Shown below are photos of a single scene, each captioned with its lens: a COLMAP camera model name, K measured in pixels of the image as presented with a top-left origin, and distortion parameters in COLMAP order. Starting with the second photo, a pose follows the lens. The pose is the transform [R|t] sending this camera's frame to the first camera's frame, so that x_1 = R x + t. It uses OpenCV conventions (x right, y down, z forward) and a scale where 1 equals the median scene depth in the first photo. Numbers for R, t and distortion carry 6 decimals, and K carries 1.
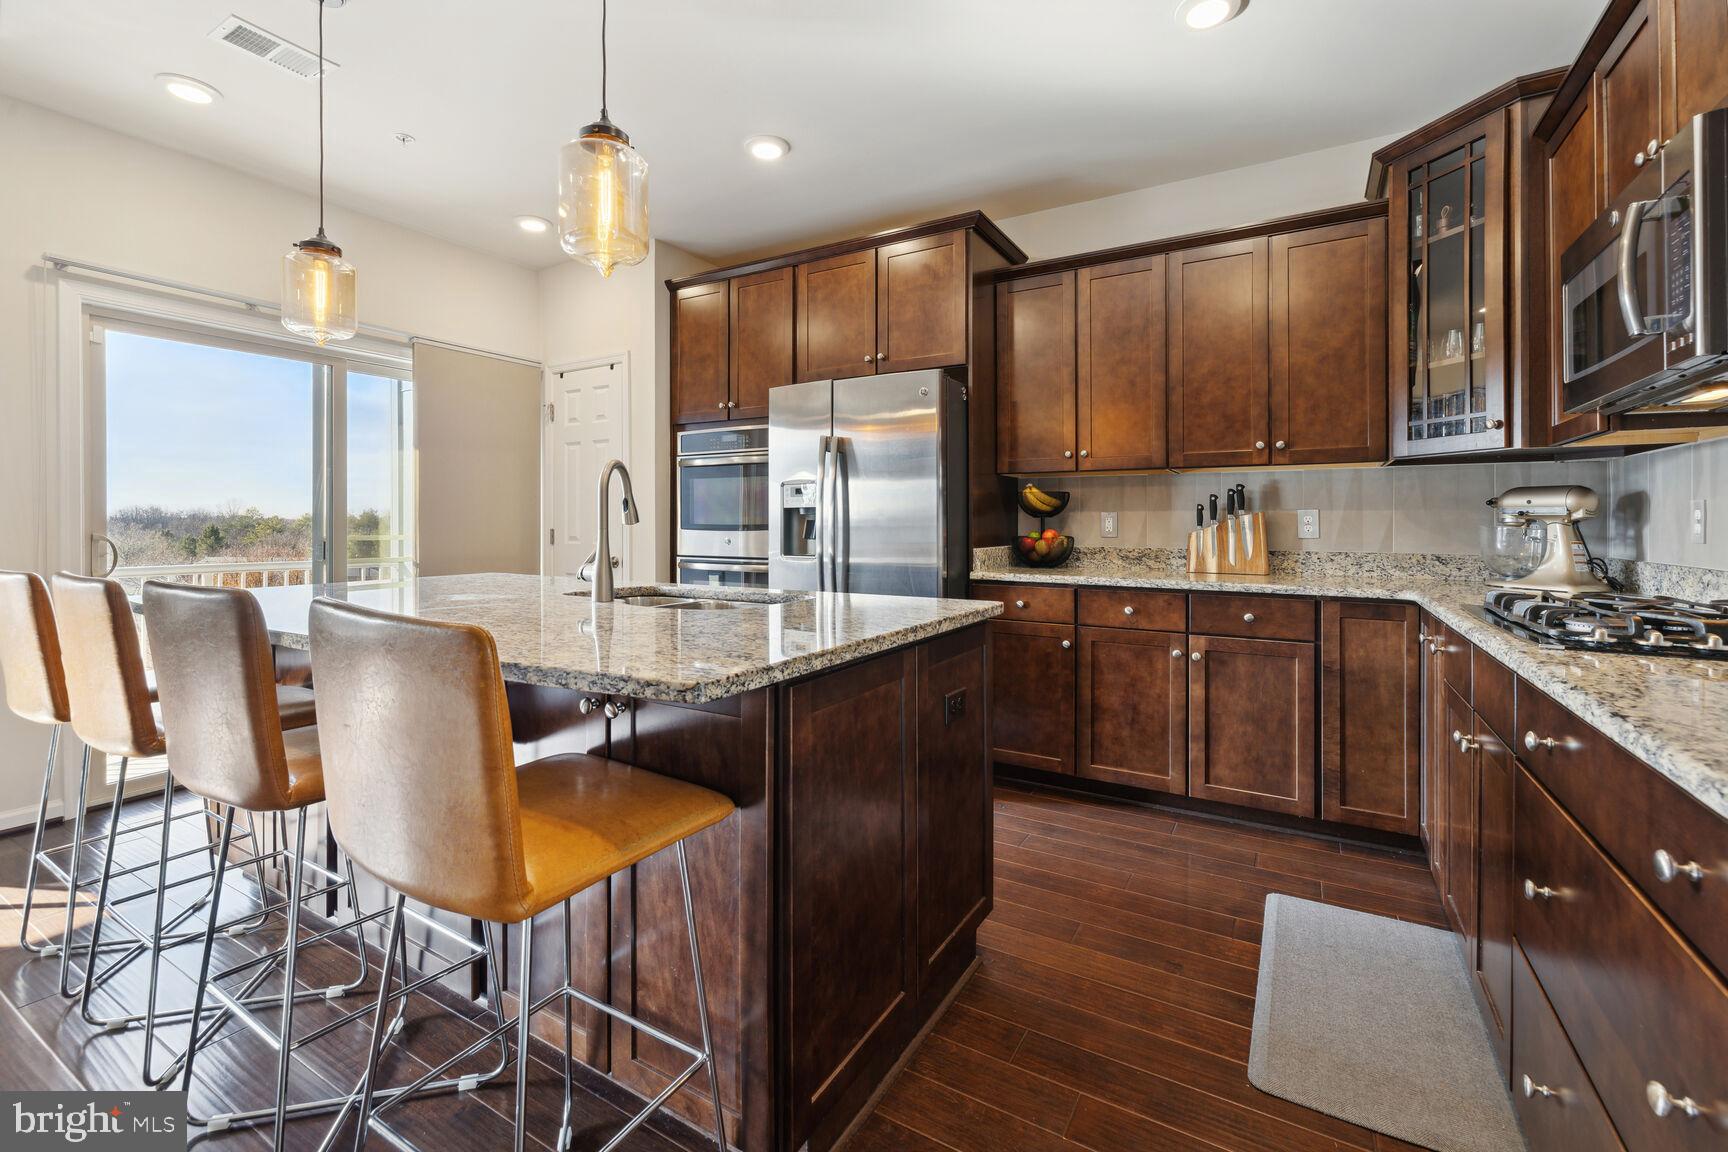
lens RADIAL K [[736.0, 0, 863.0], [0, 736.0, 527.4], [0, 0, 1]] dist [0.002556, 0.000535]
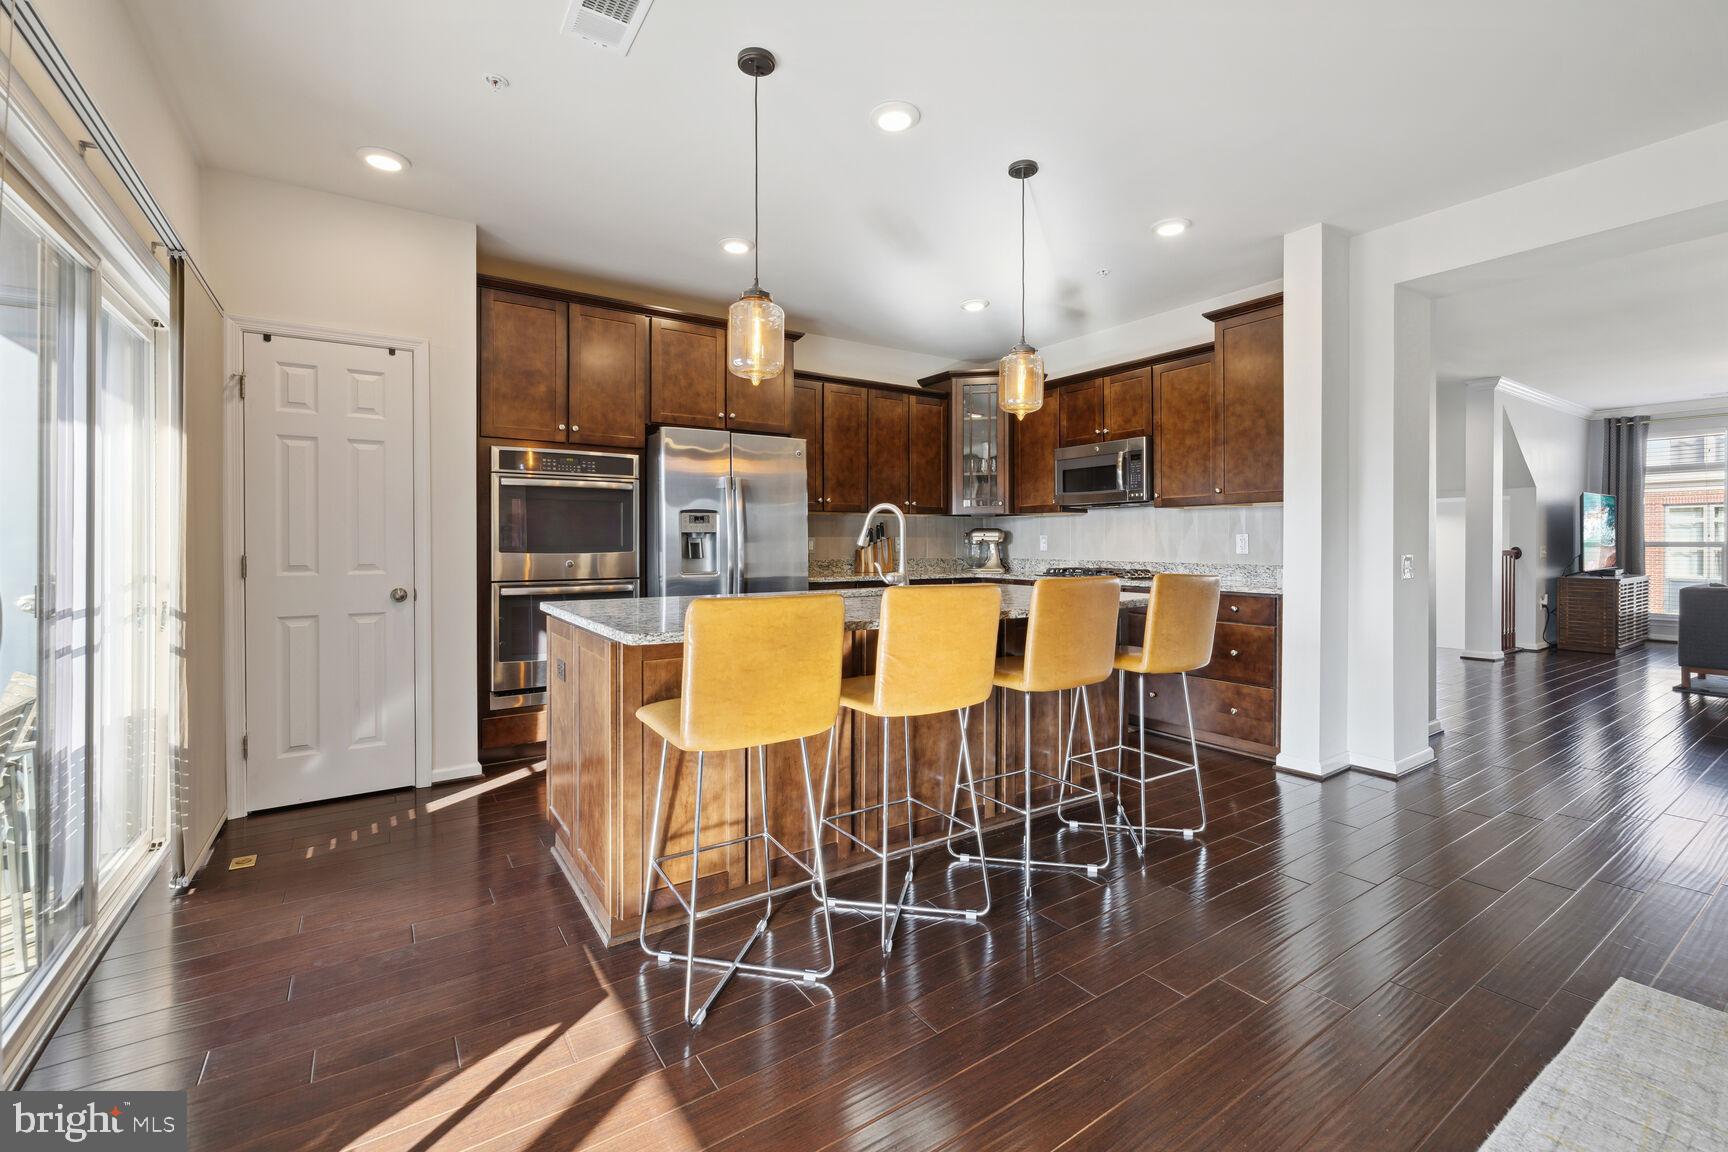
lens RADIAL K [[739.1, 0, 868.3], [0, 739.1, 546.0], [0, 0, 1]] dist [0.000290, 0.000070]
pose [[0.432360, -0.005923, 0.901681, -1.116513], [0.005786, 0.999976, 0.003794, -0.008833], [-0.901682, 0.003576, 0.432384, 0.245343]]
